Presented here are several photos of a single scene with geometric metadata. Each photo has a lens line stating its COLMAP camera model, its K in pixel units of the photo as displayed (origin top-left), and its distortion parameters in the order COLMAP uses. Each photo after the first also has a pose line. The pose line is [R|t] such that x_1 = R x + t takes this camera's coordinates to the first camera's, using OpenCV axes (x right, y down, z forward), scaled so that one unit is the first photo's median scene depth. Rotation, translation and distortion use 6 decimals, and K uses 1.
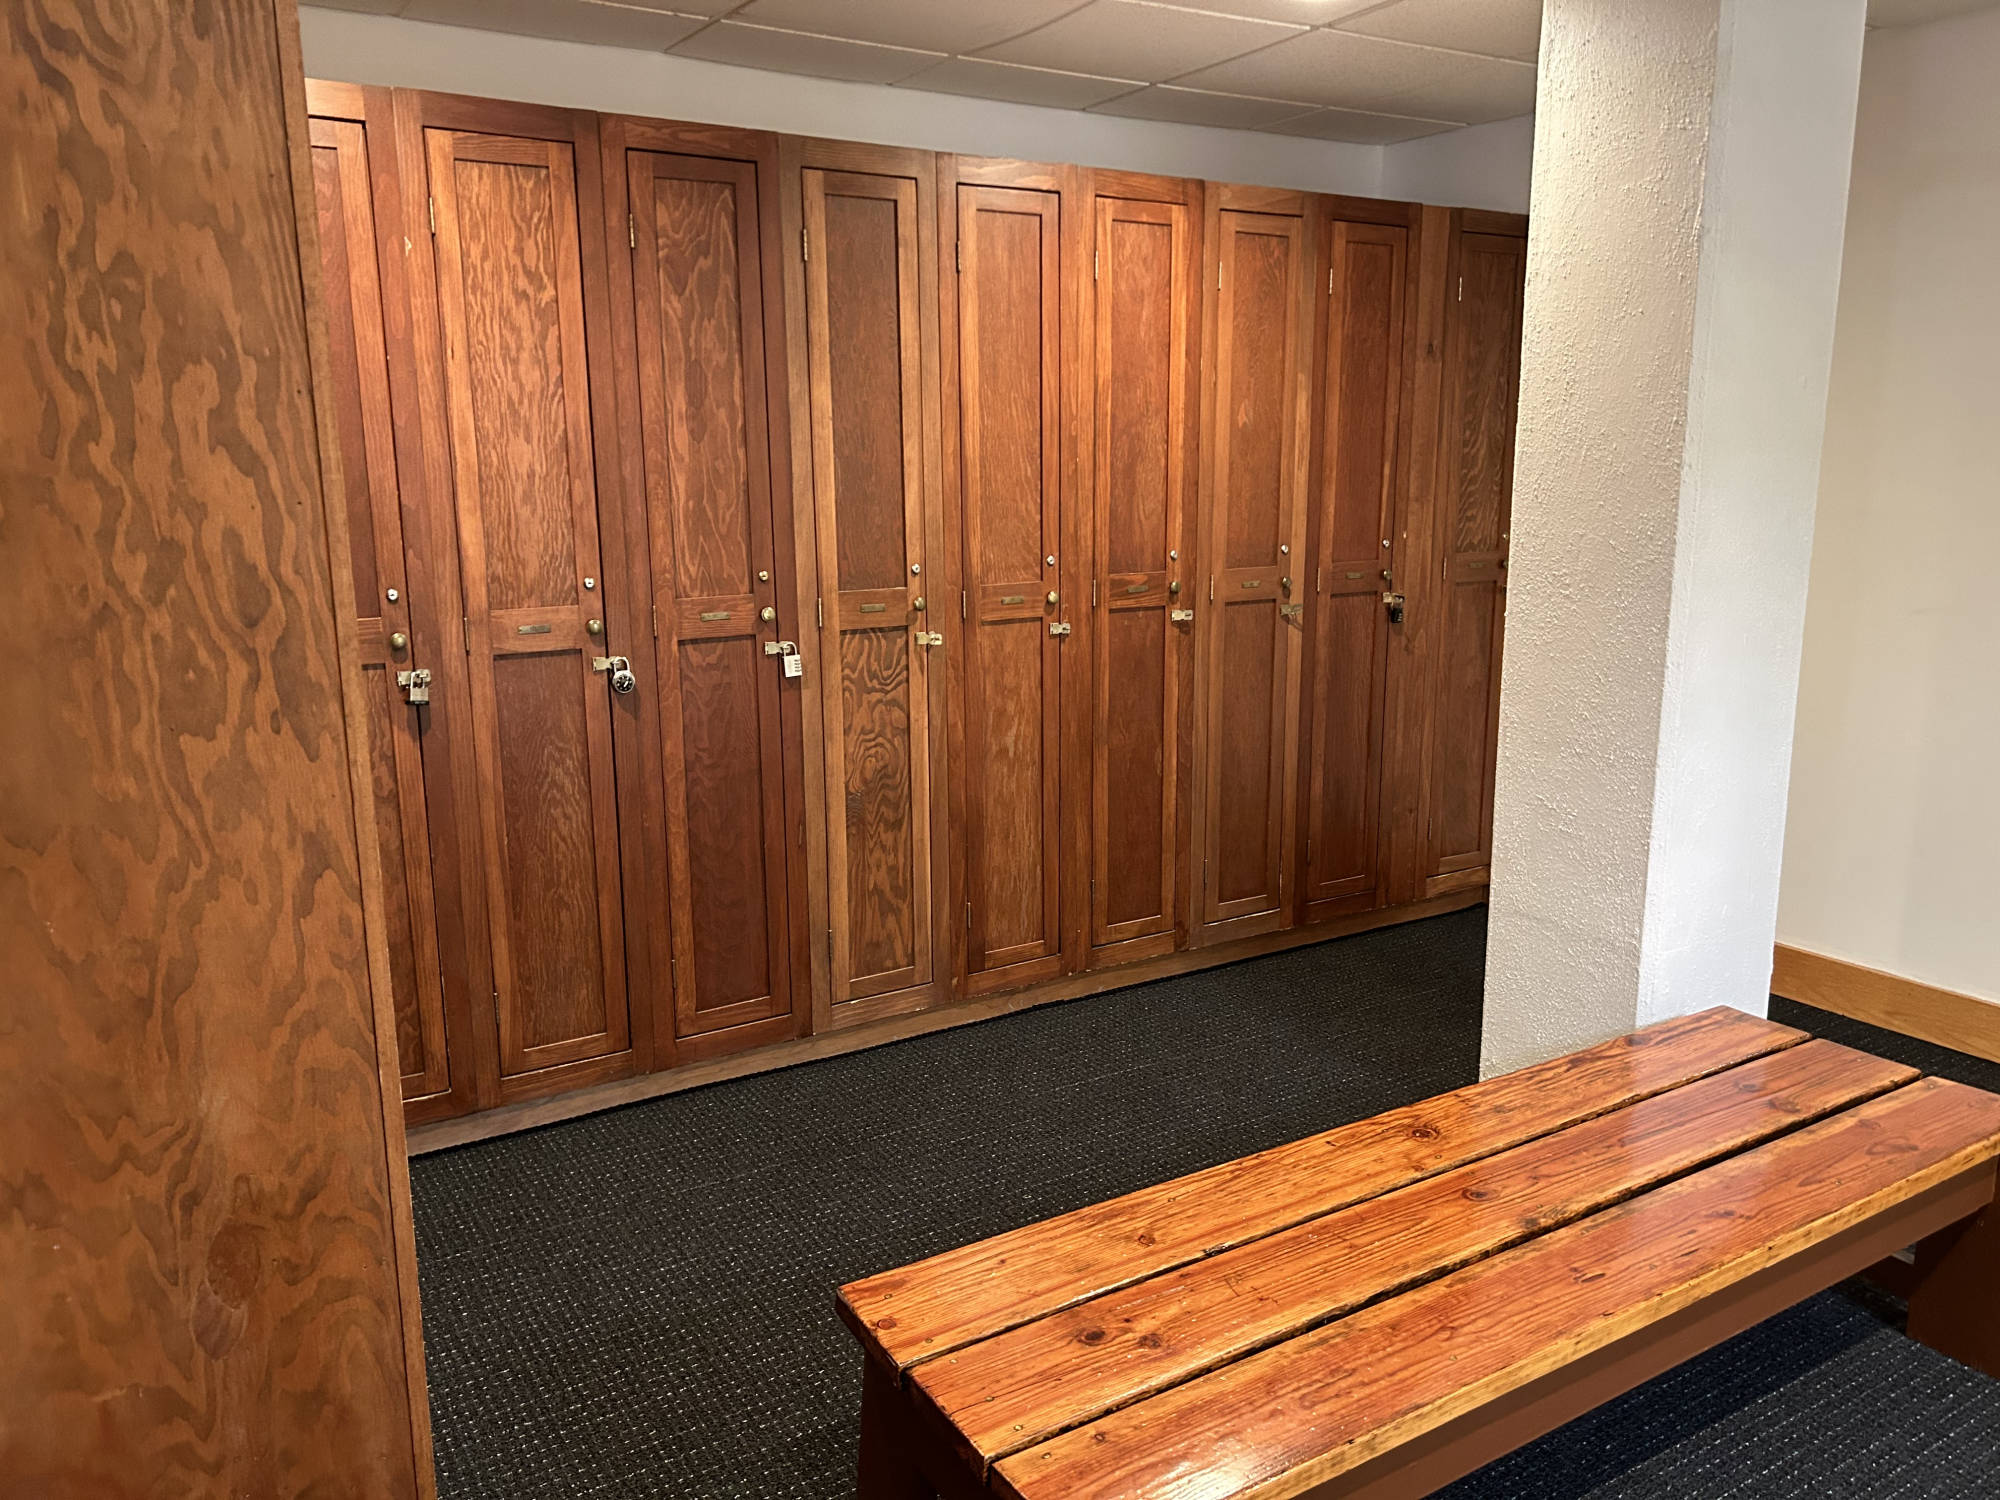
lens RADIAL K [[1517.5, 0, 1034.8], [0, 1517.5, 796.0], [0, 0, 1]] dist [0.075593, -0.072404]
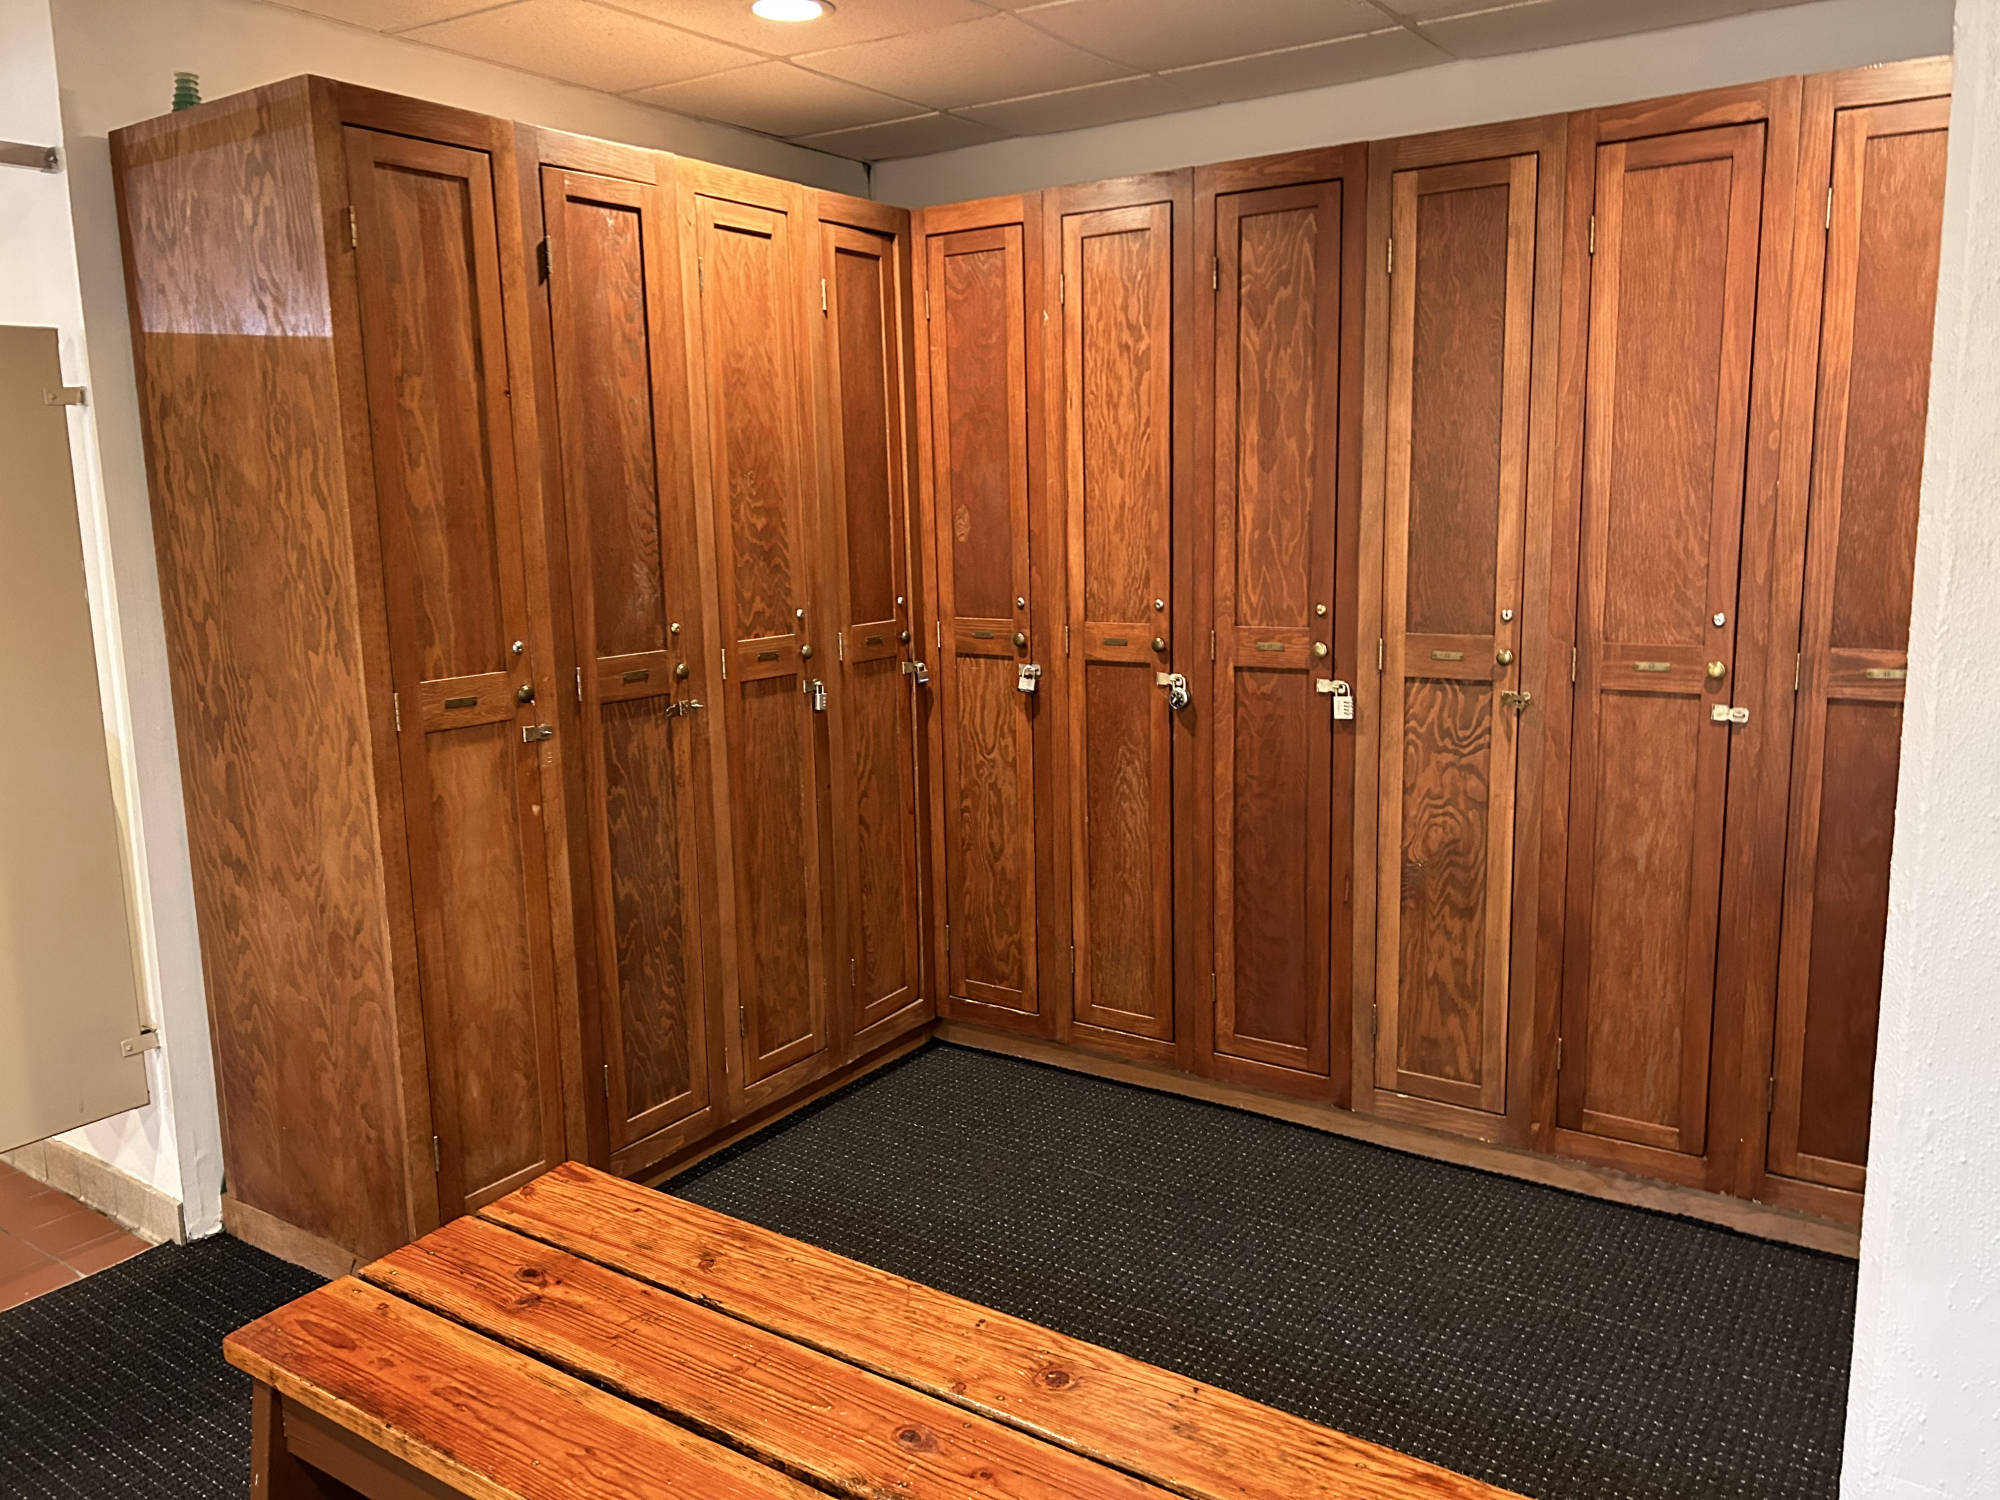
lens RADIAL K [[1517.5, 0, 980.1], [0, 1517.5, 768.9], [0, 0, 1]] dist [0.075593, -0.072404]
pose [[0.387730, 0.168794, -0.906186, 0.642183], [-0.190057, 0.976606, 0.100592, -0.106439], [0.901966, 0.133225, 0.410740, 0.445642]]
